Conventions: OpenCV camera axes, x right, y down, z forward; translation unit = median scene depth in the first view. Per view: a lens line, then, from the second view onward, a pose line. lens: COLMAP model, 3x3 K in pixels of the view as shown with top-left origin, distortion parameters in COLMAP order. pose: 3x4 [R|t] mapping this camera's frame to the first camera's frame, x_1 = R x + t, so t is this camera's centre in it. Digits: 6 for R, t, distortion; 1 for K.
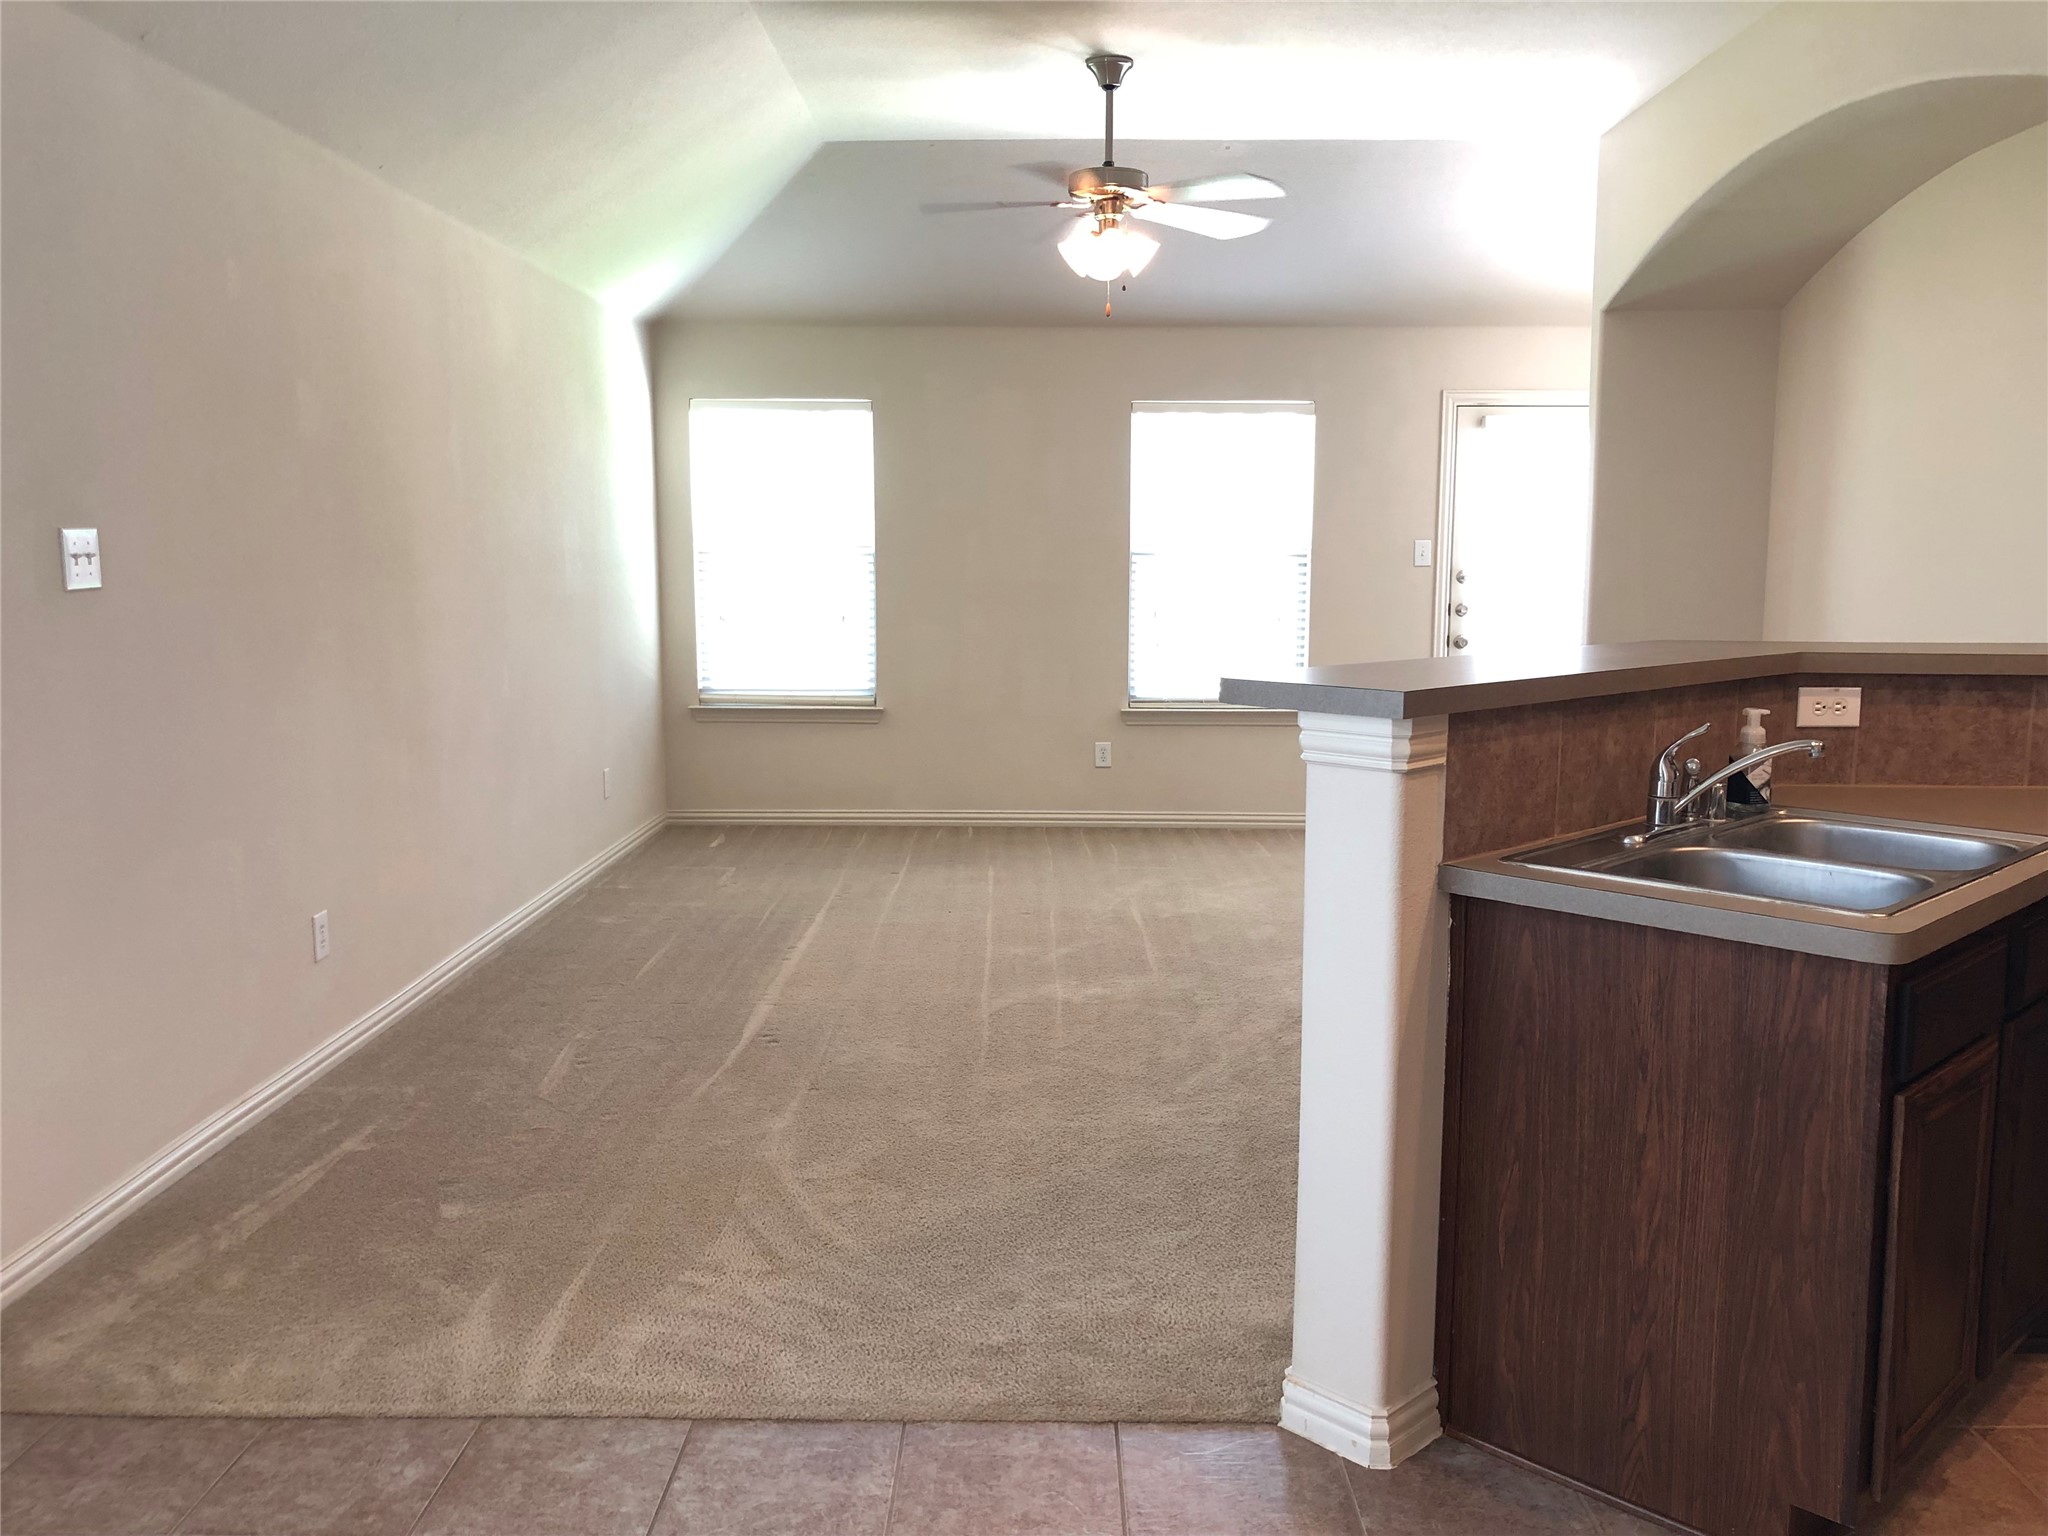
lens RADIAL K [[1694.4, 0, 1033.8], [0, 1694.4, 766.6], [0, 0, 1]] dist [-0.000912, 0.010162]
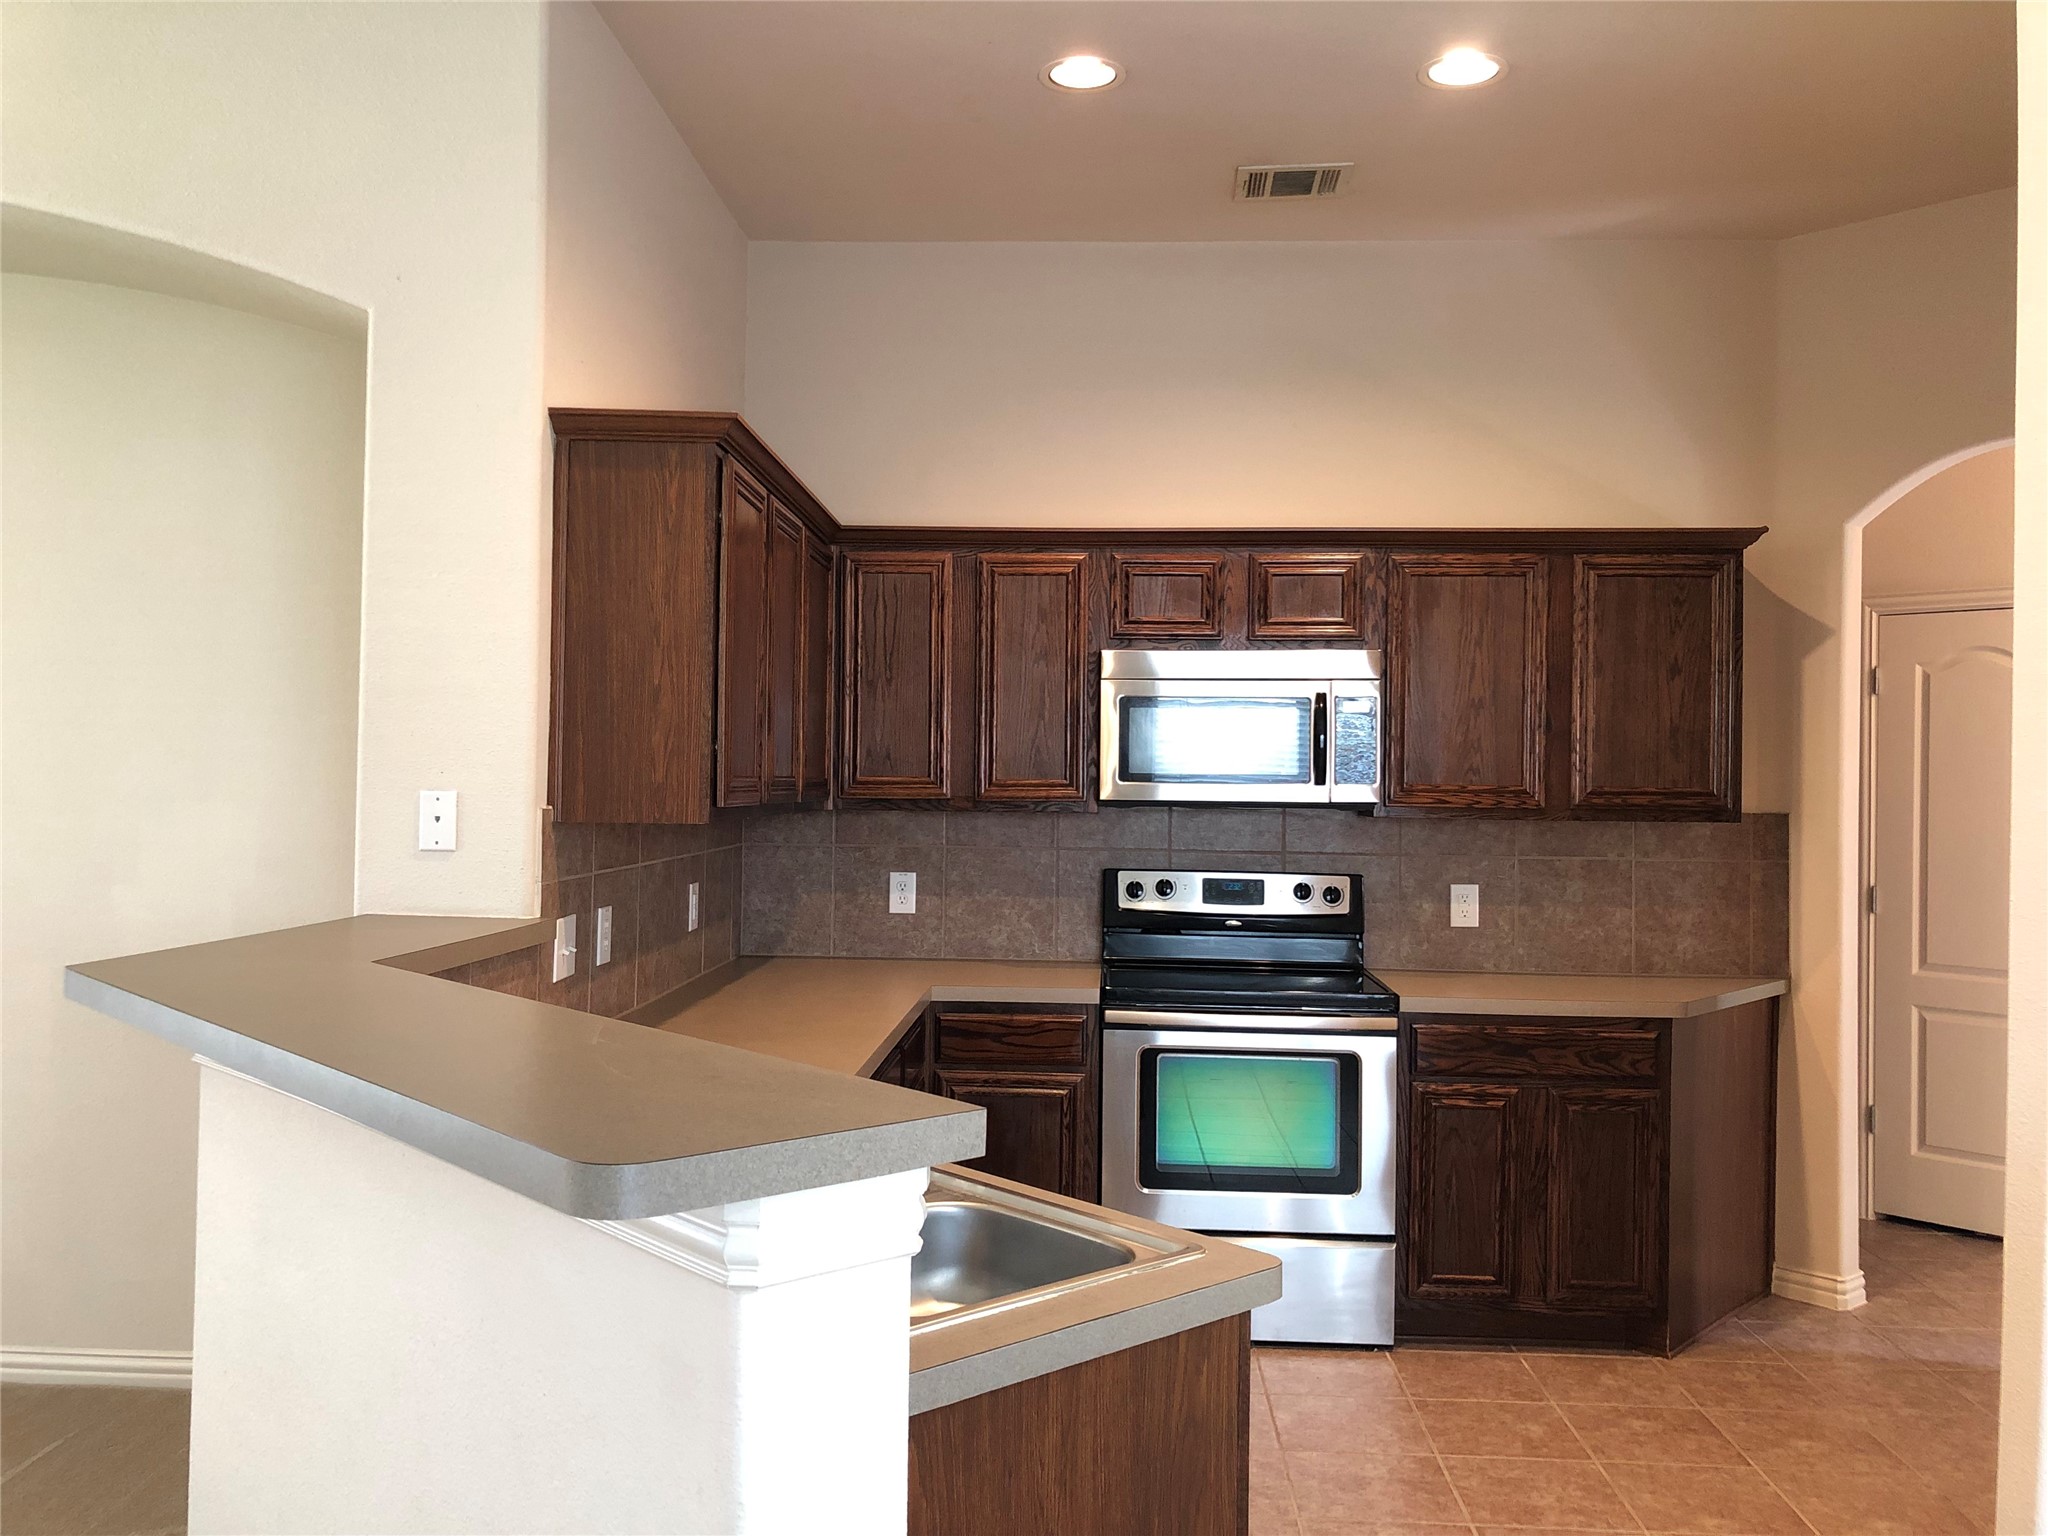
lens RADIAL K [[1694.4, 0, 1014.7], [0, 1694.4, 758.9], [0, 0, 1]] dist [-0.000912, 0.010162]
pose [[0.047490, 0.003835, 0.998864, -0.267293], [0.114859, 0.993339, -0.009274, -0.114530], [-0.992246, 0.115169, 0.046733, 0.662604]]
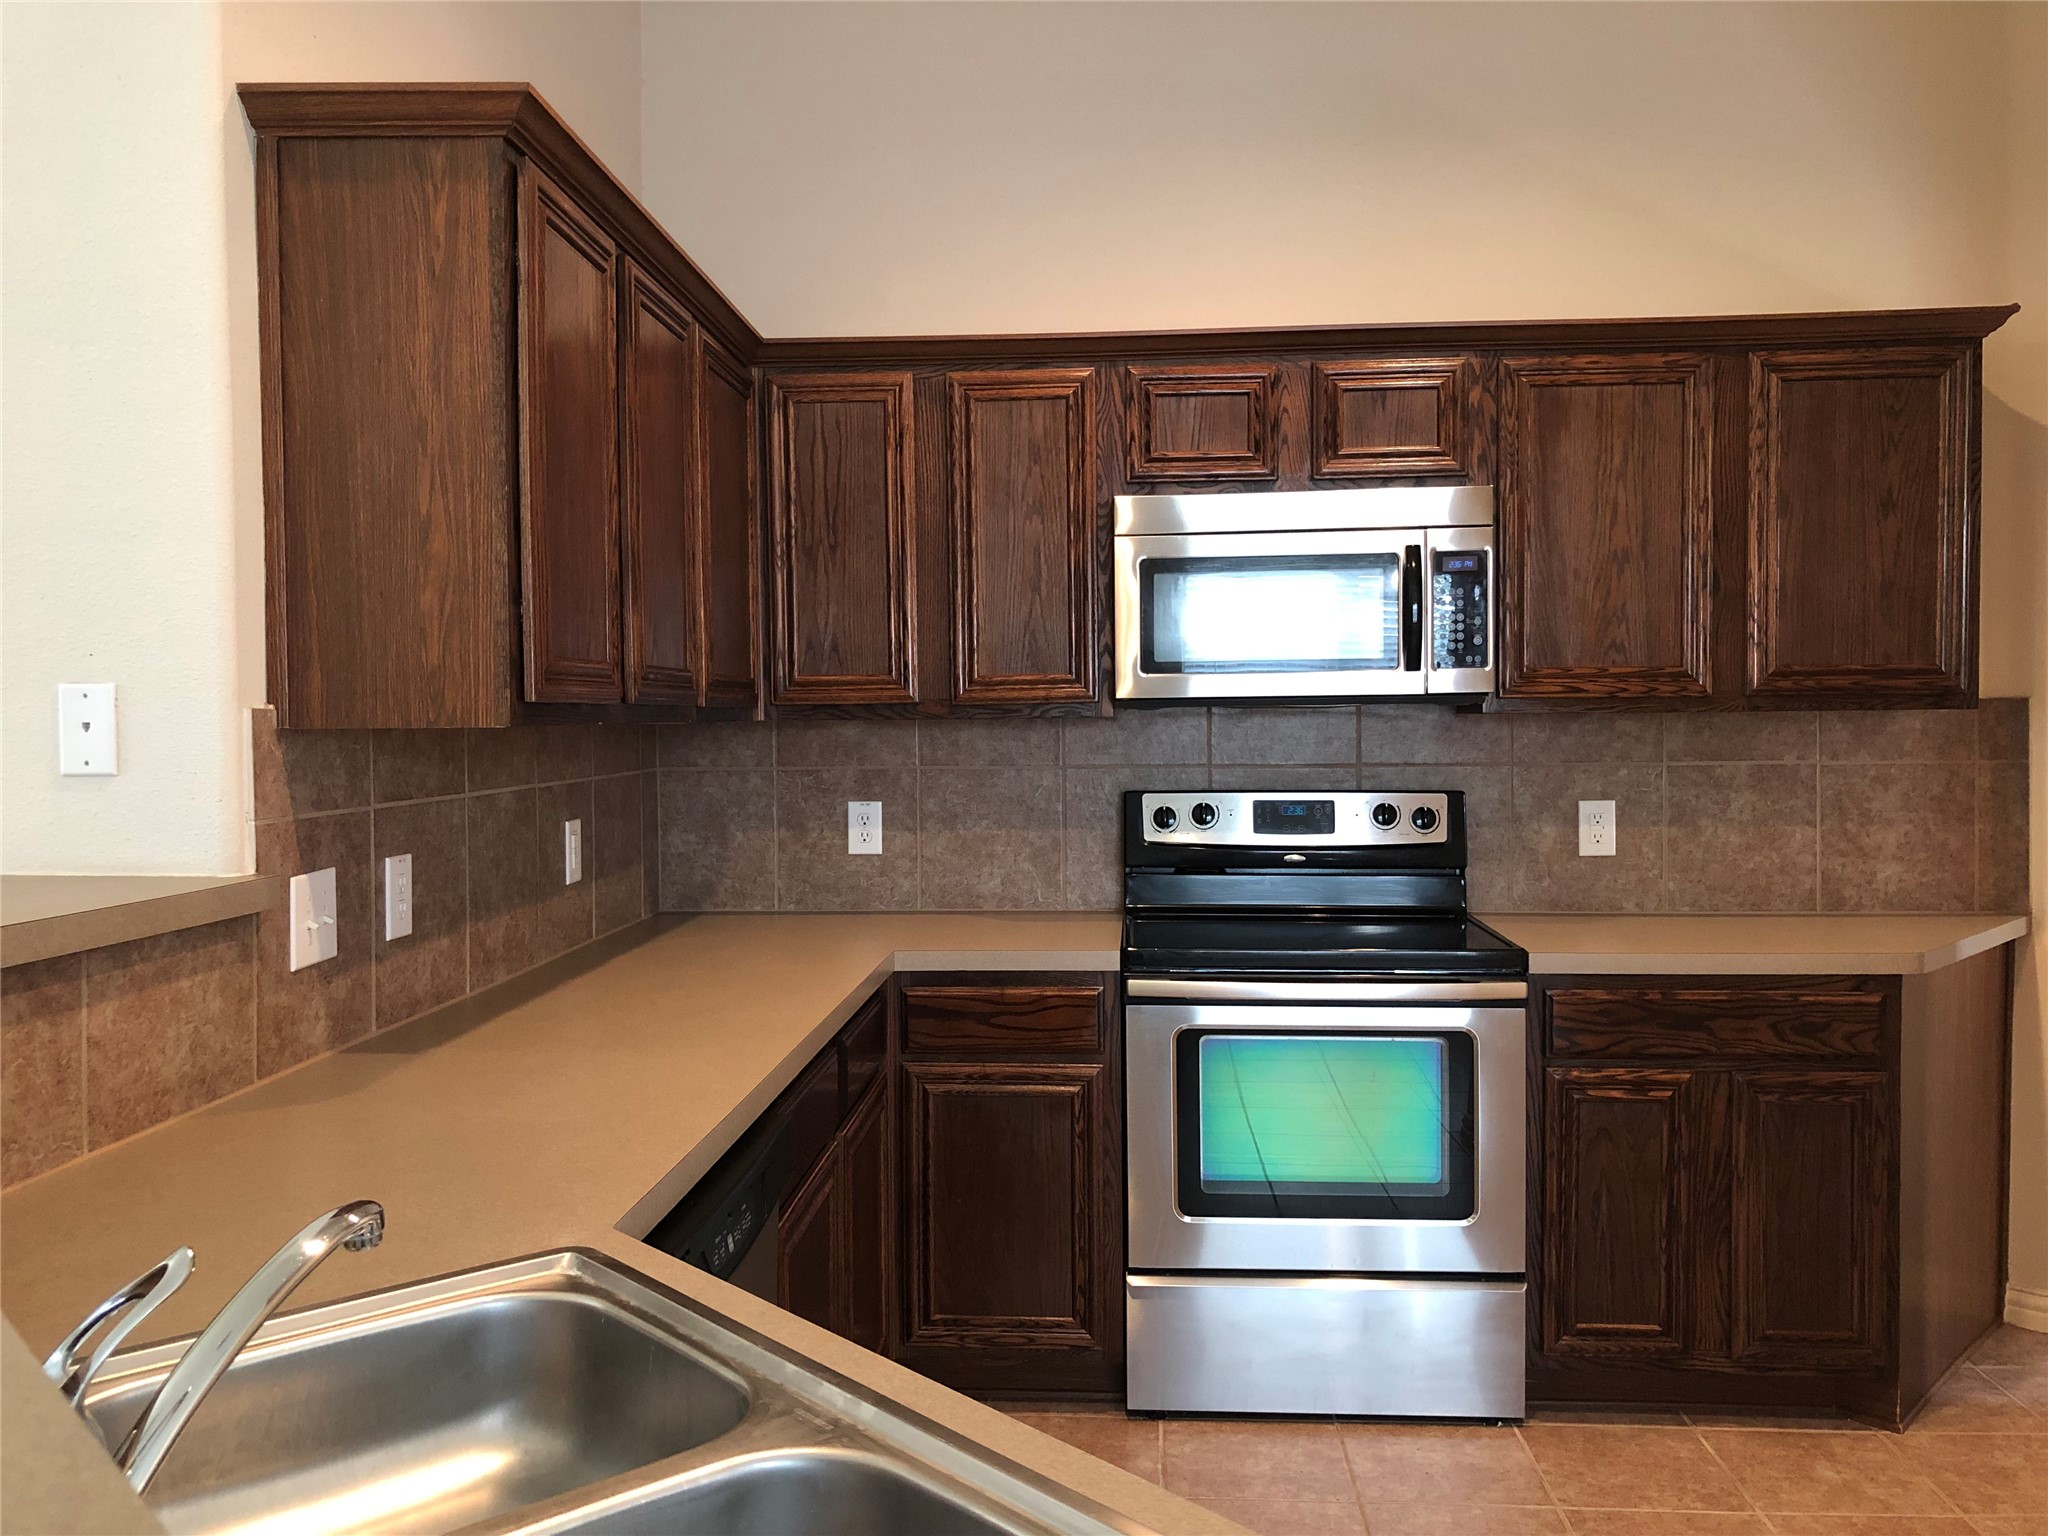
lens RADIAL K [[1694.4, 0, 1023.5], [0, 1694.4, 766.3], [0, 0, 1]] dist [-0.000912, 0.010162]
pose [[0.058480, -0.039941, 0.997489, 0.075718], [0.137135, 0.990048, 0.031603, -0.085404], [-0.988825, 0.134942, 0.063375, 0.658265]]
